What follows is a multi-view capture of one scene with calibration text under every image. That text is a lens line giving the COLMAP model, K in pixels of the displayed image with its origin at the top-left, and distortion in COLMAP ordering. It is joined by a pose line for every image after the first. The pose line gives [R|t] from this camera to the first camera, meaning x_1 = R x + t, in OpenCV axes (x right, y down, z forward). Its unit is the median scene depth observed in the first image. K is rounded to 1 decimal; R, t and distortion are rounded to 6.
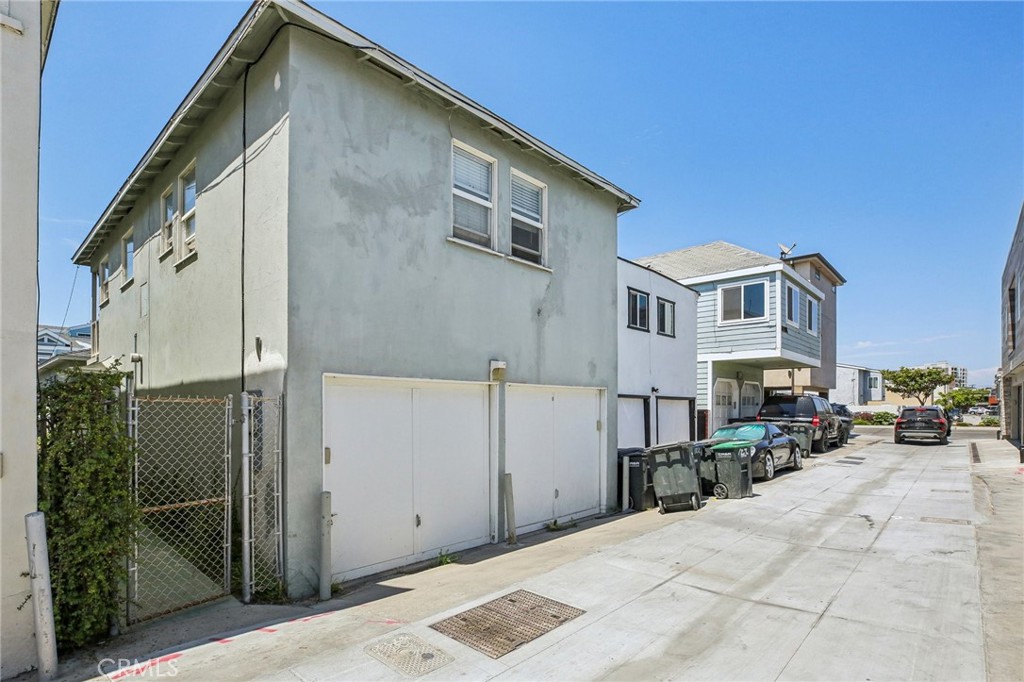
lens RADIAL K [[498.1, 0, 492.8], [0, 498.1, 404.4], [0, 0, 1]] dist [-0.020289, -0.000002]
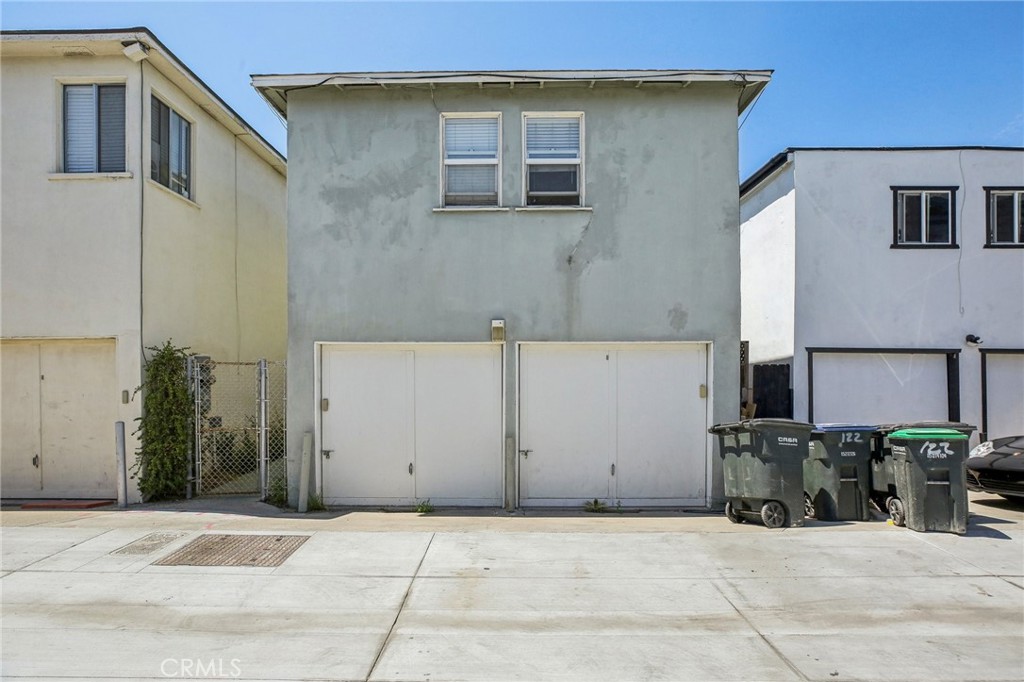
lens RADIAL K [[464.7, 0, 514.8], [0, 464.7, 367.8], [0, 0, 1]] dist [-0.025137, 0.008252]
pose [[0.697264, -0.001672, -0.716813, 0.723735], [0.005419, 0.999981, 0.002939, 0.004095], [0.716794, -0.005934, 0.697260, 0.416895]]
